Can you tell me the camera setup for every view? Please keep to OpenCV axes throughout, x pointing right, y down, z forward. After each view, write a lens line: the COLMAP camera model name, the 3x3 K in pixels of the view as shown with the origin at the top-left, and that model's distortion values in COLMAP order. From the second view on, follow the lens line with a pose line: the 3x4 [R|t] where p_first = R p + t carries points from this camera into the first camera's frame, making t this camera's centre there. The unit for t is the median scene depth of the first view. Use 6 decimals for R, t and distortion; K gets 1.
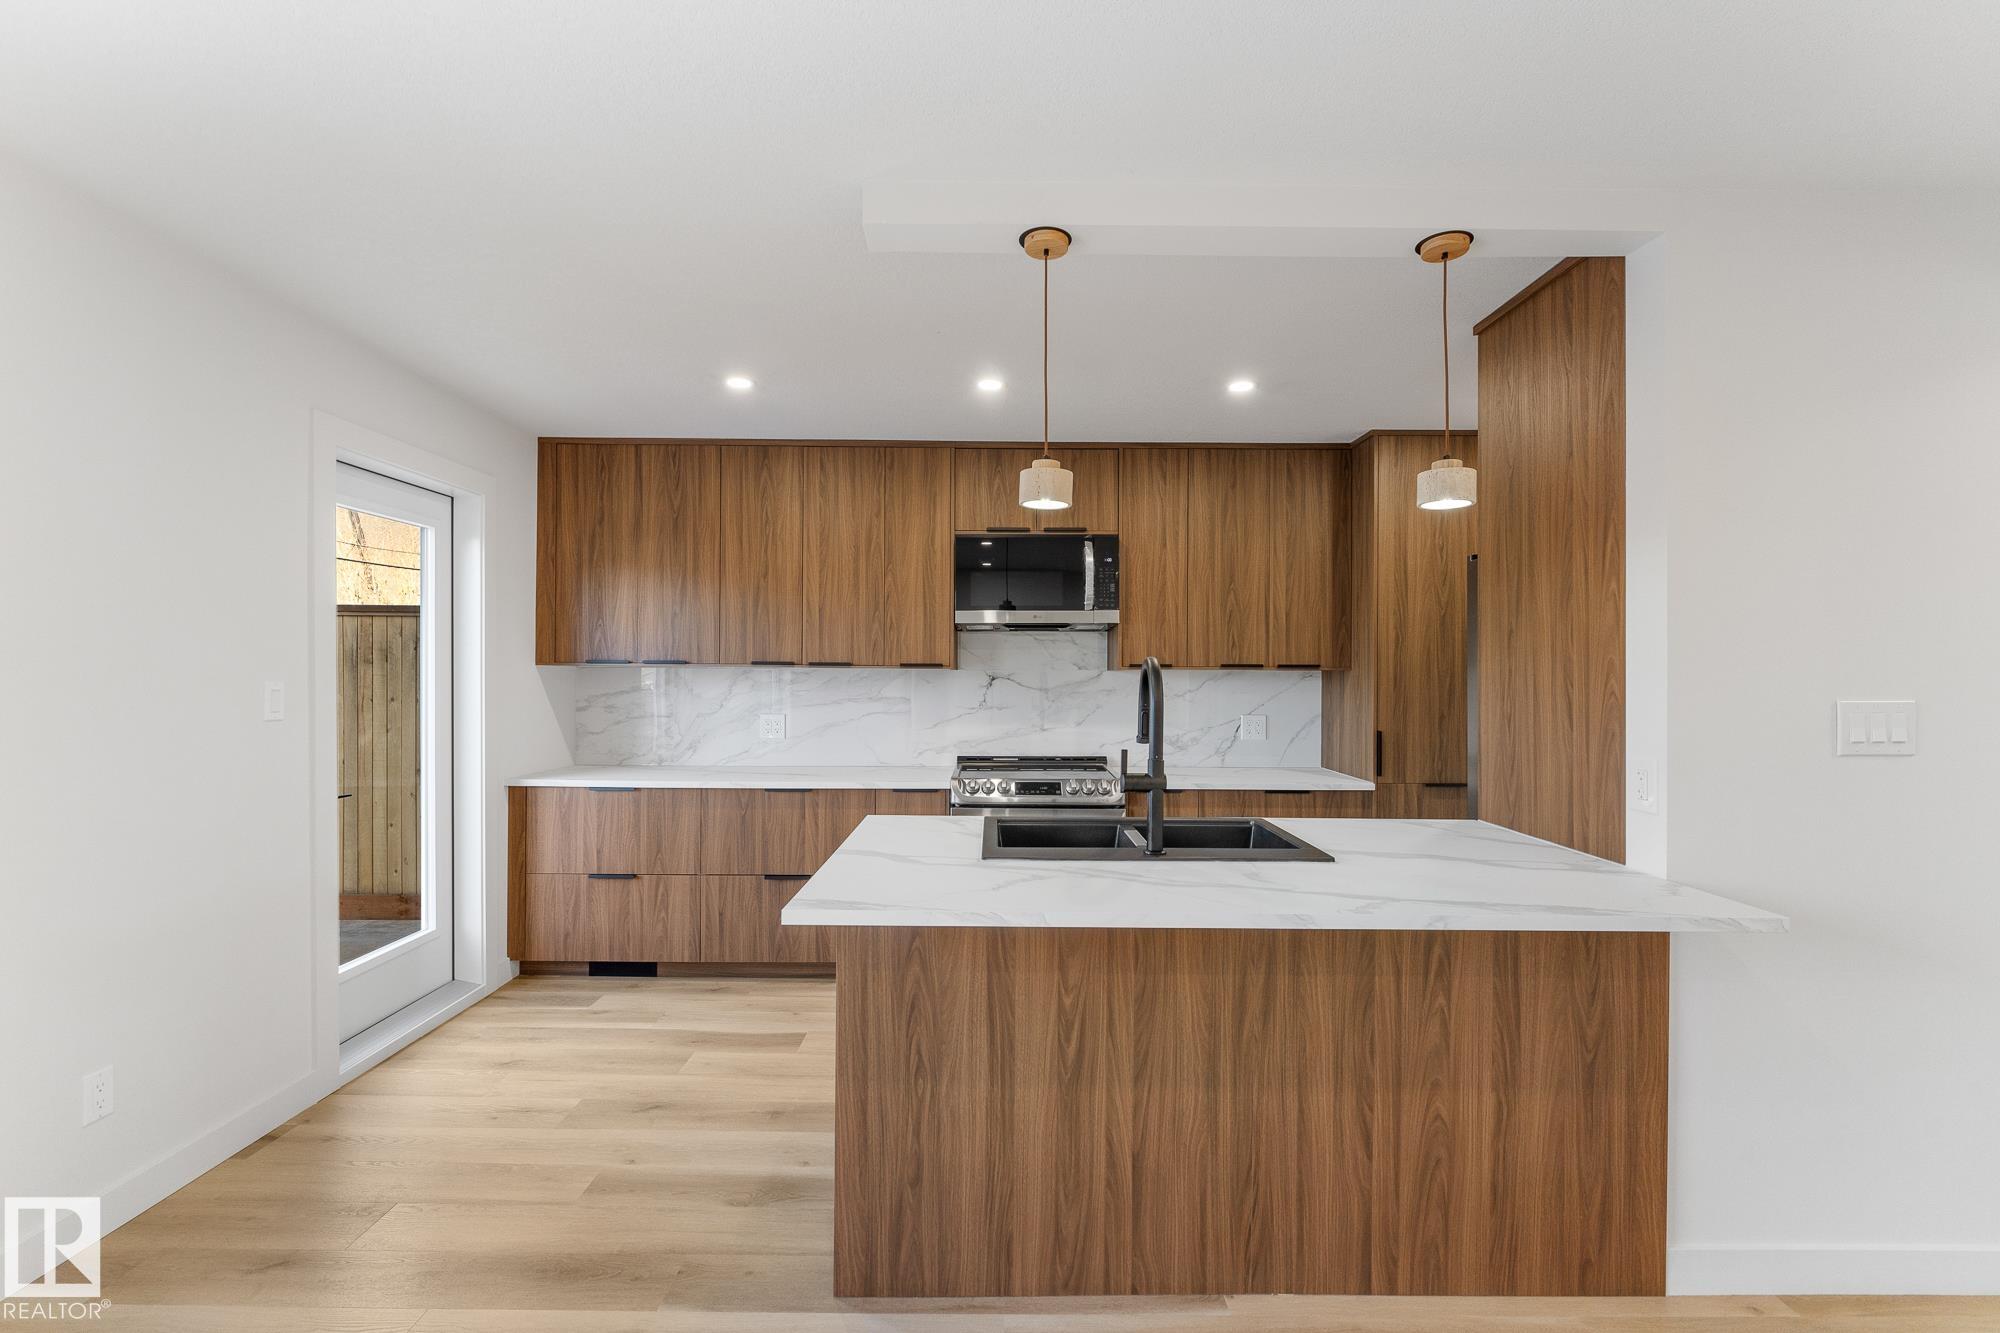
lens RADIAL K [[863.2, 0, 1000.7], [0, 863.2, 676.6], [0, 0, 1]] dist [-0.000187, -0.000253]
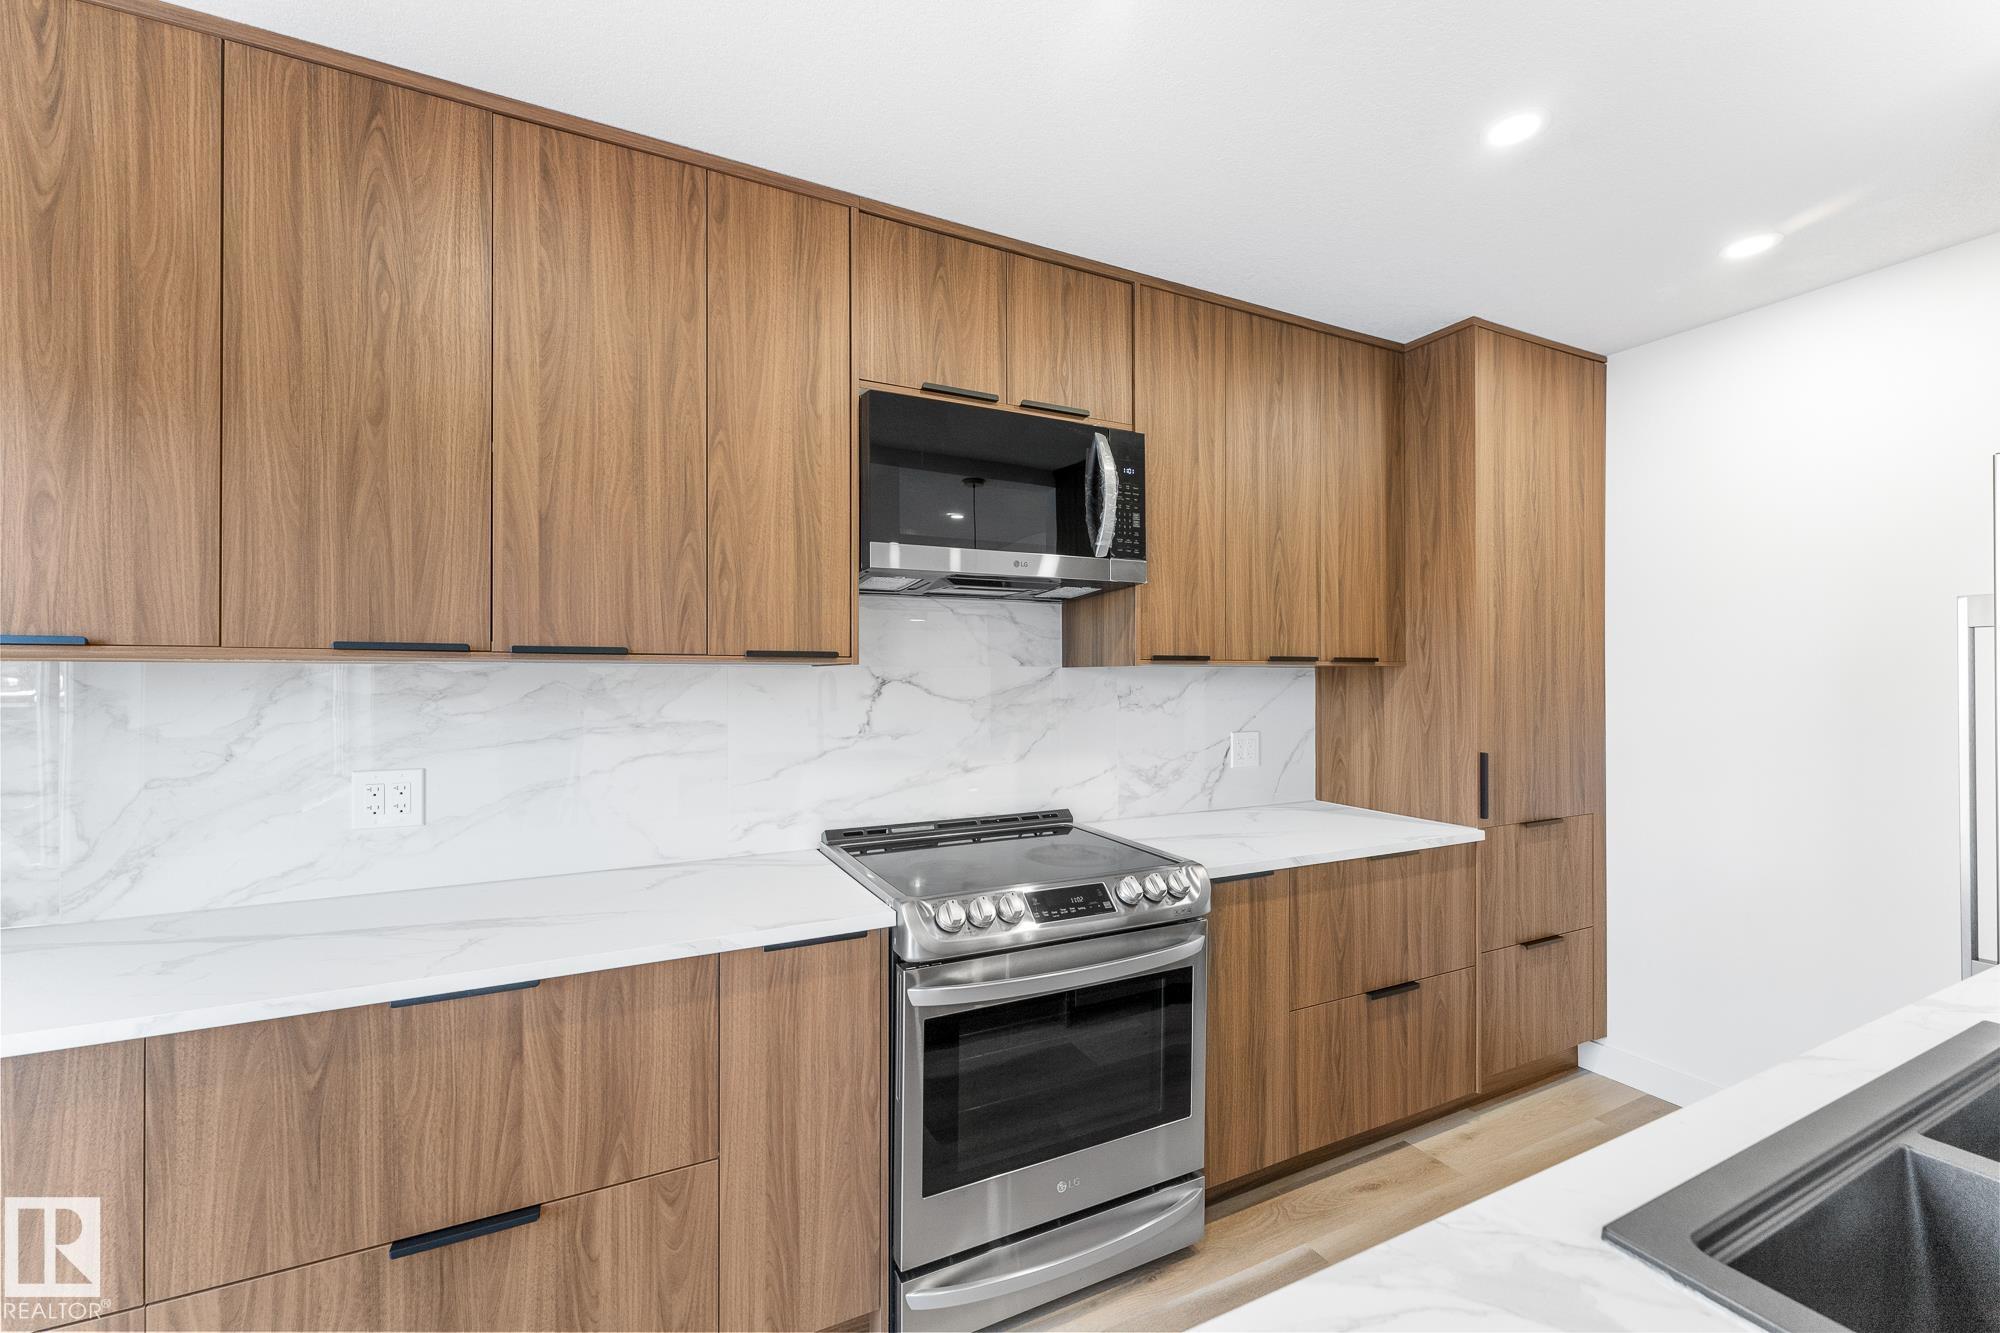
lens RADIAL K [[799.2, 0, 998.4], [0, 799.2, 676.3], [0, 0, 1]] dist [0.000898, -0.000193]
pose [[0.900014, -0.005287, 0.435829, -0.189602], [0.006503, 0.999978, -0.001300, -0.000292], [-0.435813, 0.004005, 0.900028, 0.590755]]
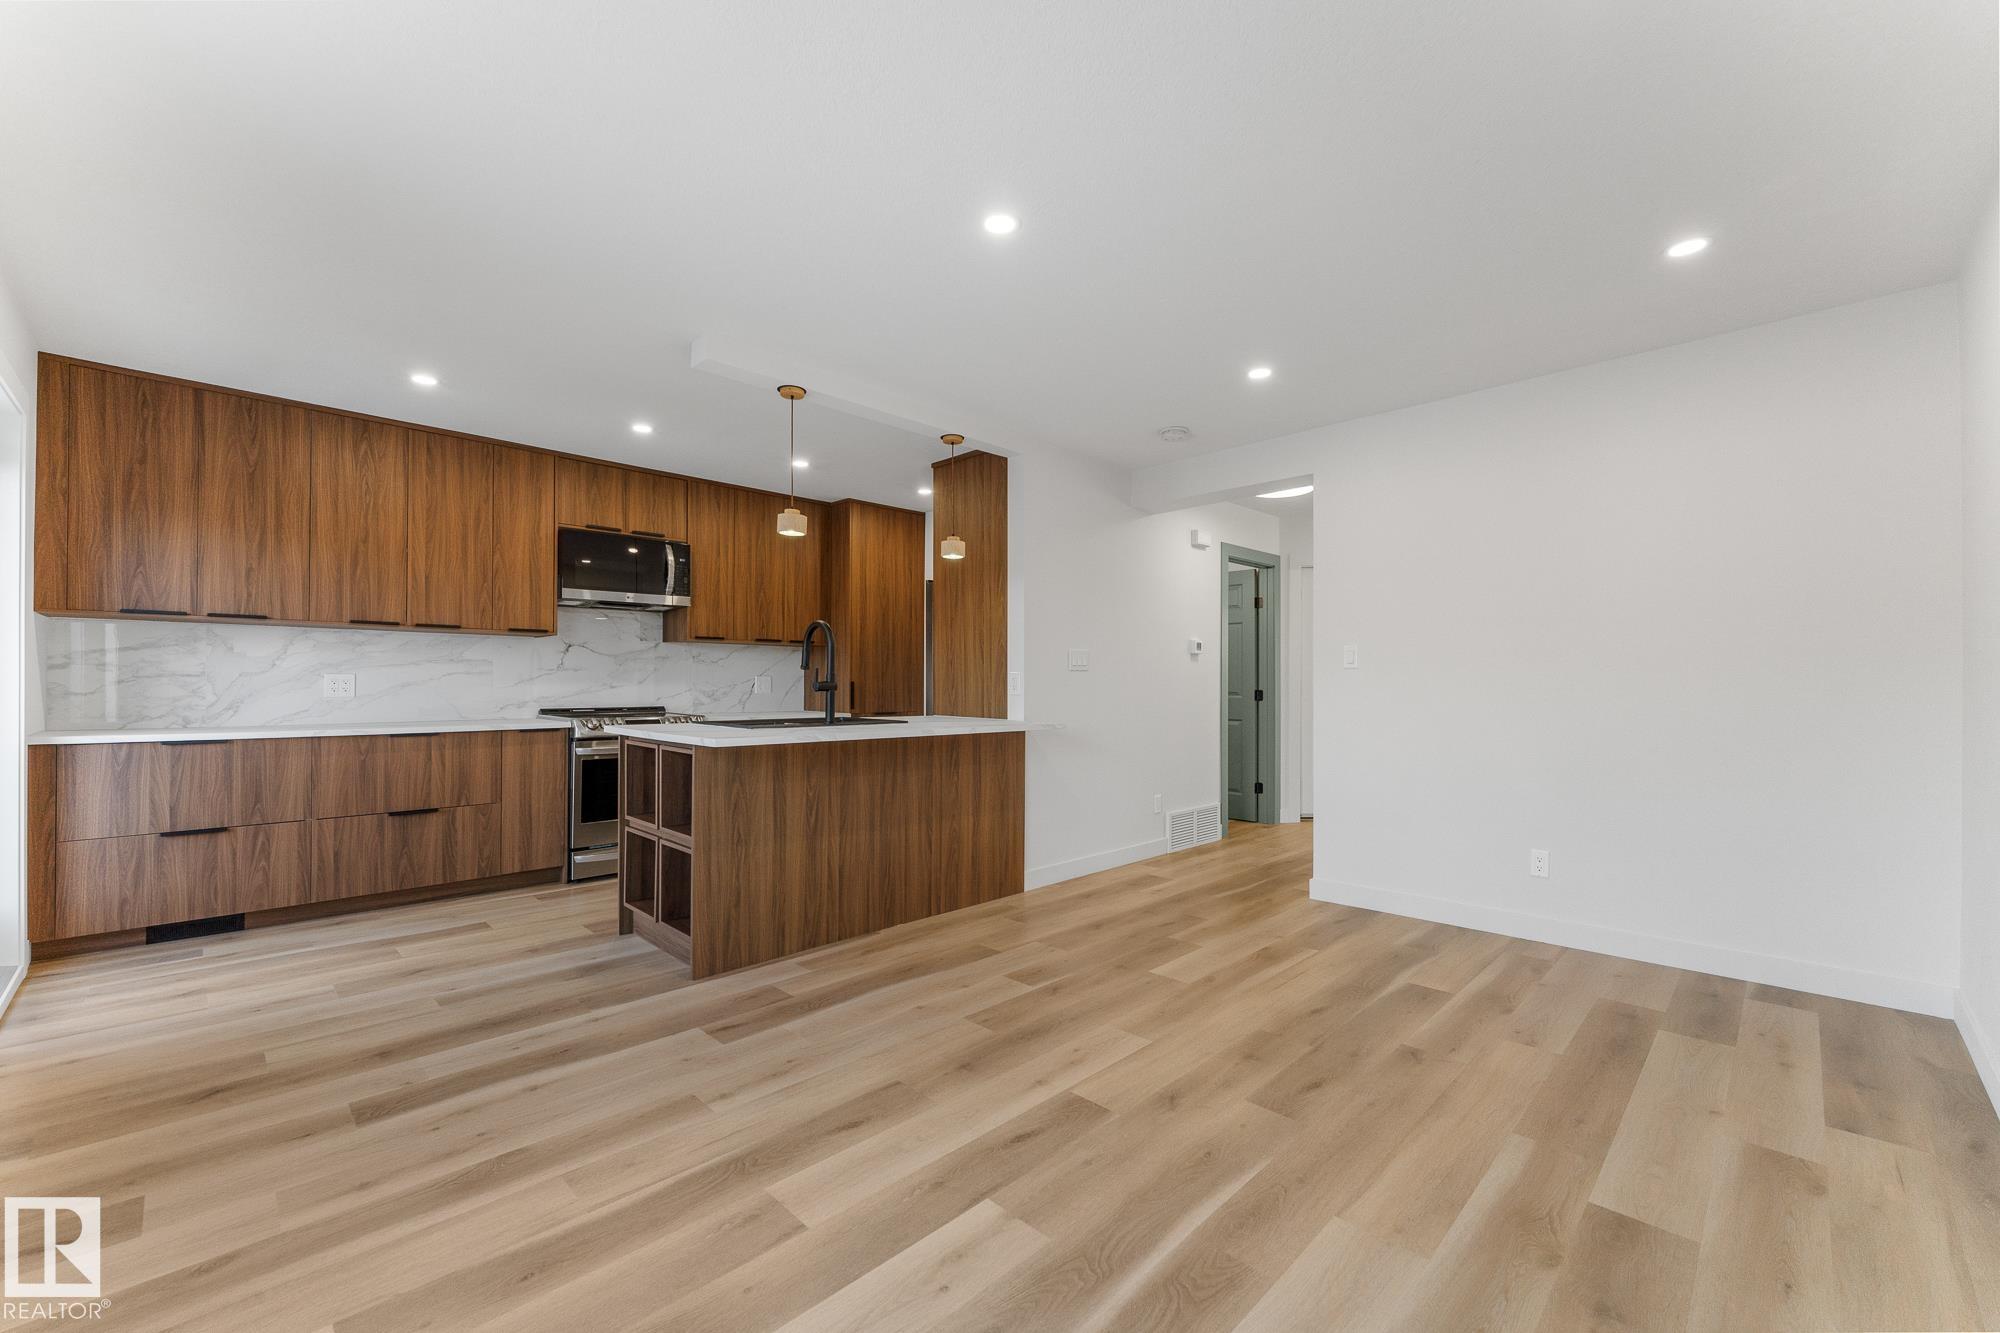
lens RADIAL K [[799.2, 0, 998.4], [0, 799.2, 676.3], [0, 0, 1]] dist [0.000898, -0.000193]
pose [[0.709214, 0.002447, 0.704989, -0.436807], [0.001941, 0.999983, -0.005424, 0.061538], [-0.704991, 0.005215, 0.709197, -0.275611]]
